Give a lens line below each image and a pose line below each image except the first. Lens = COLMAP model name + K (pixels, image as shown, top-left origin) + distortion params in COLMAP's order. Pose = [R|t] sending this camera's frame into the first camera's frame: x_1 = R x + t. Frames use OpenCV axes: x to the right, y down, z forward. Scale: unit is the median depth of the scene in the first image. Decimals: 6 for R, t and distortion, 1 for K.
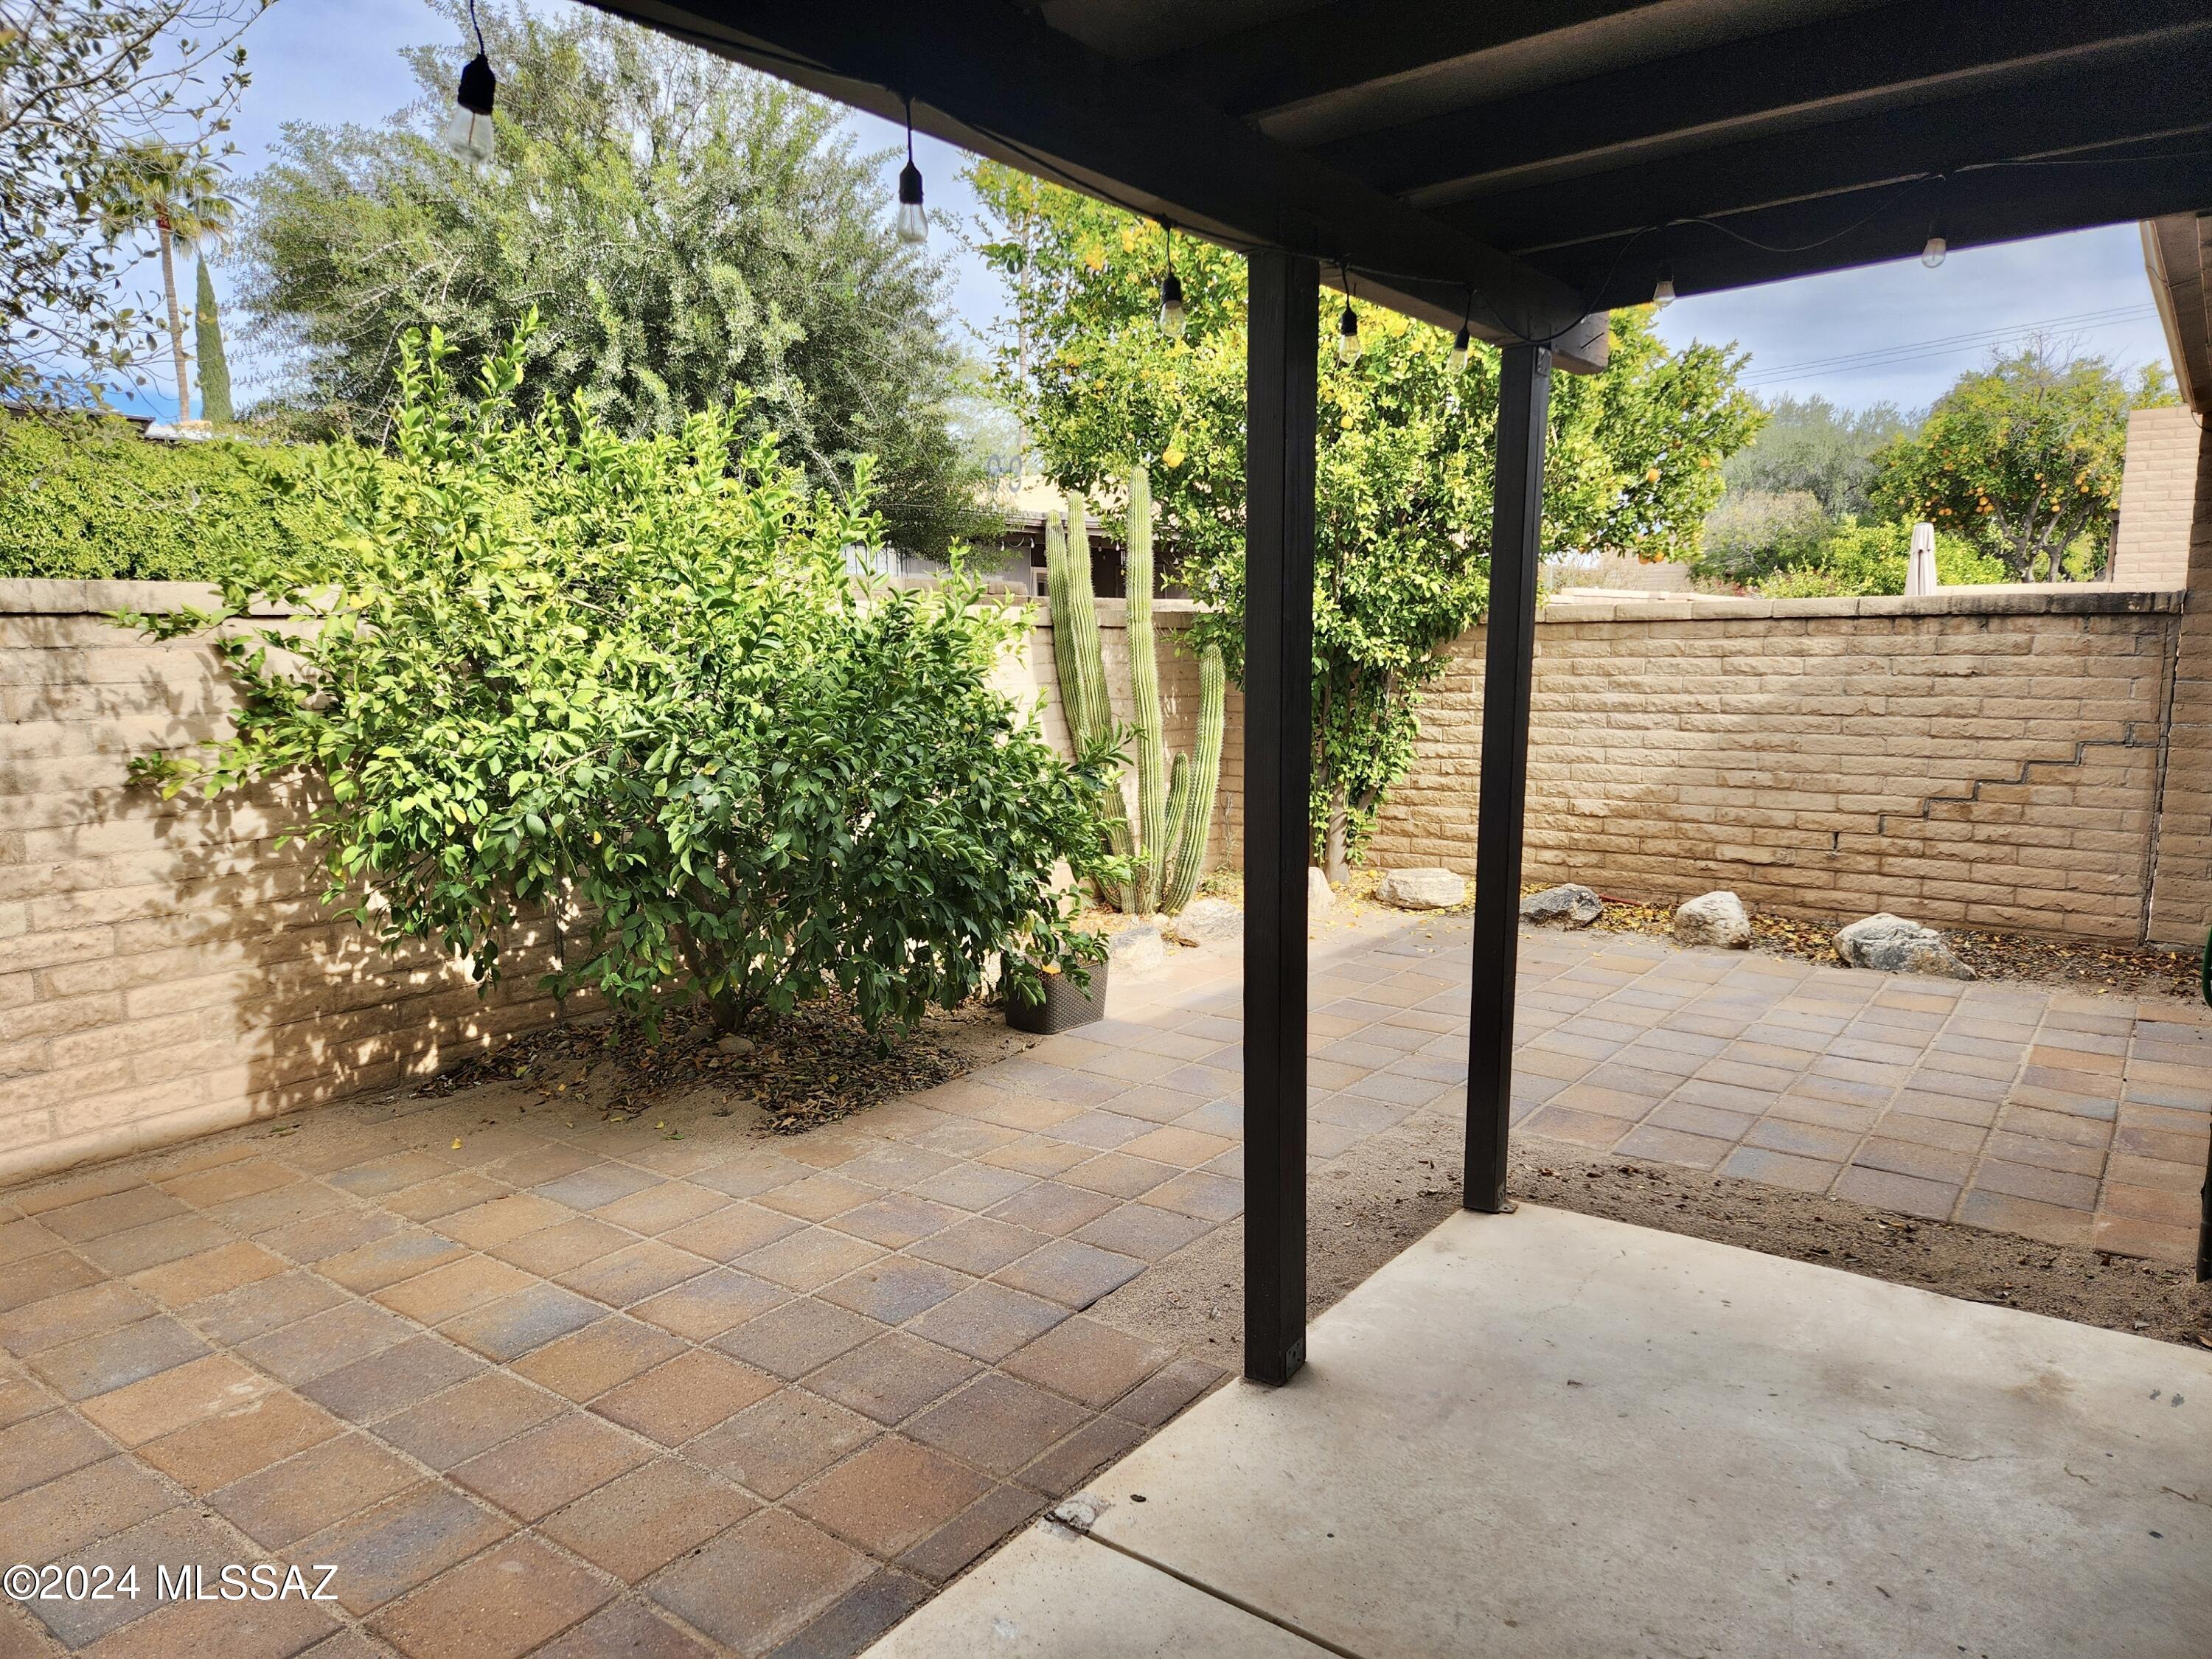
lens RADIAL K [[1486.3, 0, 1108.9], [0, 1486.3, 827.1], [0, 0, 1]] dist [0.077842, -0.061314]
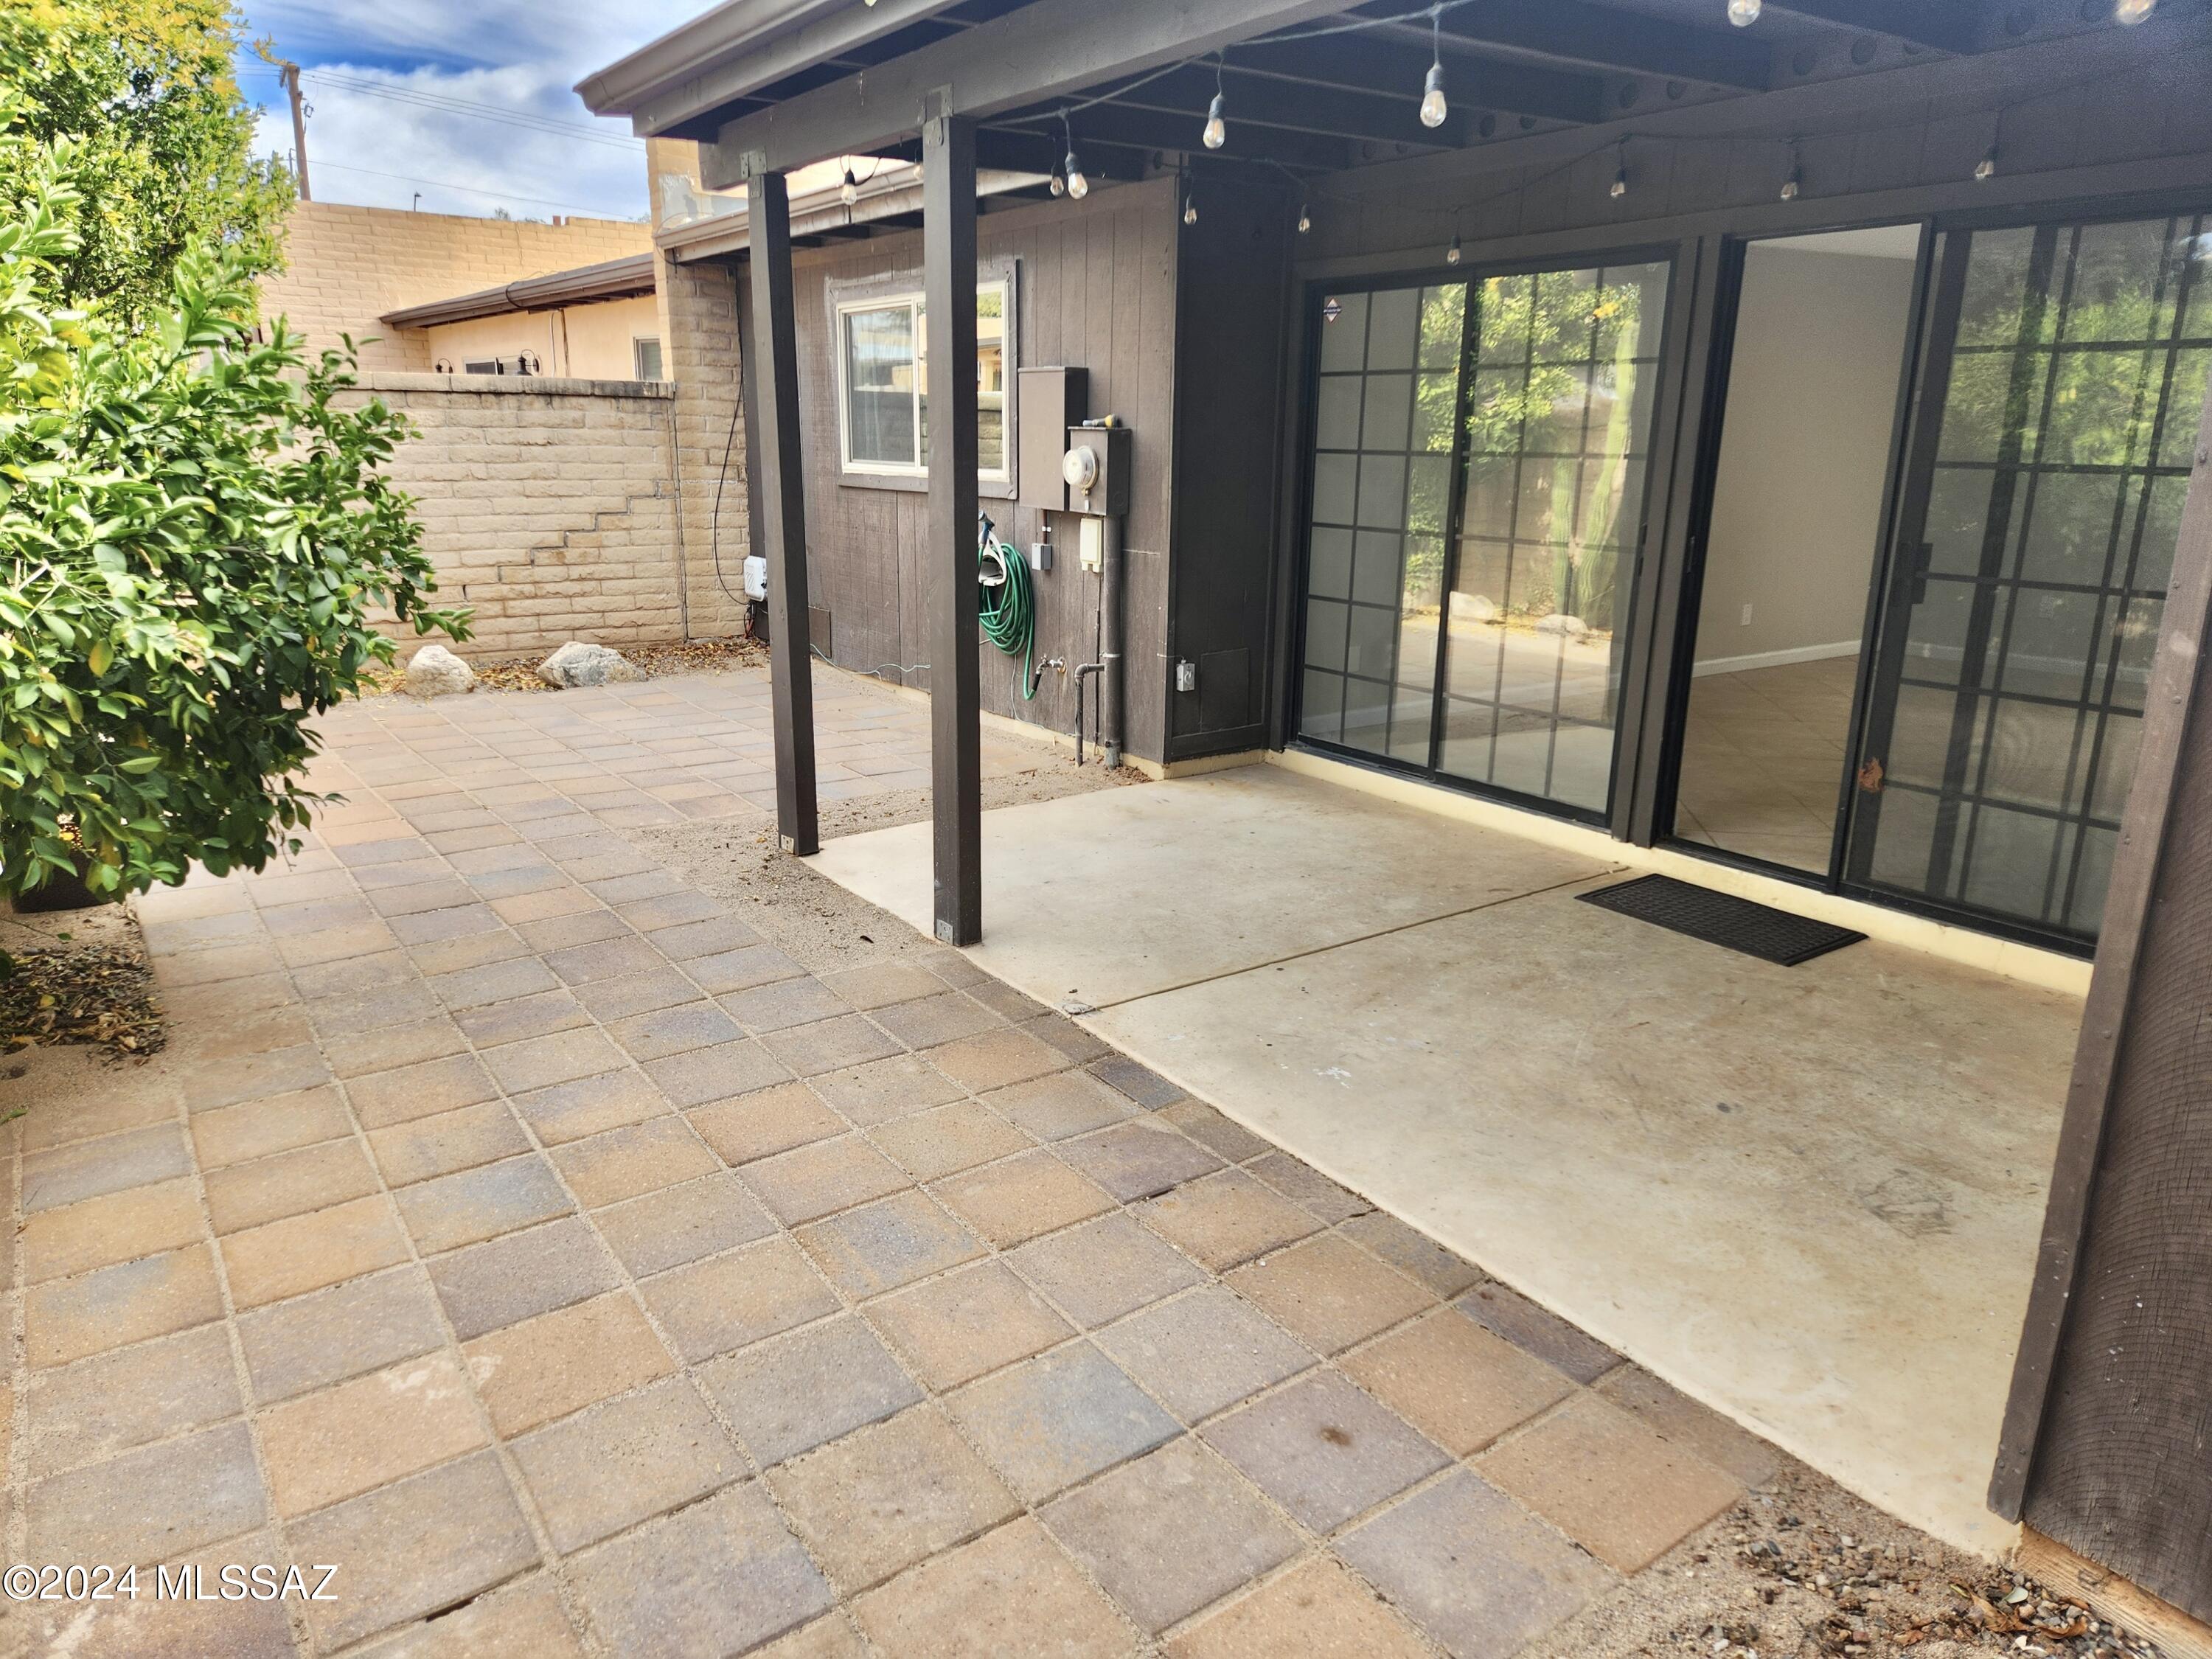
lens RADIAL K [[1486.3, 0, 1115.9], [0, 1486.3, 834.8], [0, 0, 1]] dist [0.077842, -0.061314]
pose [[0.291753, -0.246740, 0.924121, -0.512578], [0.108813, 0.968444, 0.224221, -0.016724], [-0.950284, 0.035140, 0.309395, 0.187457]]
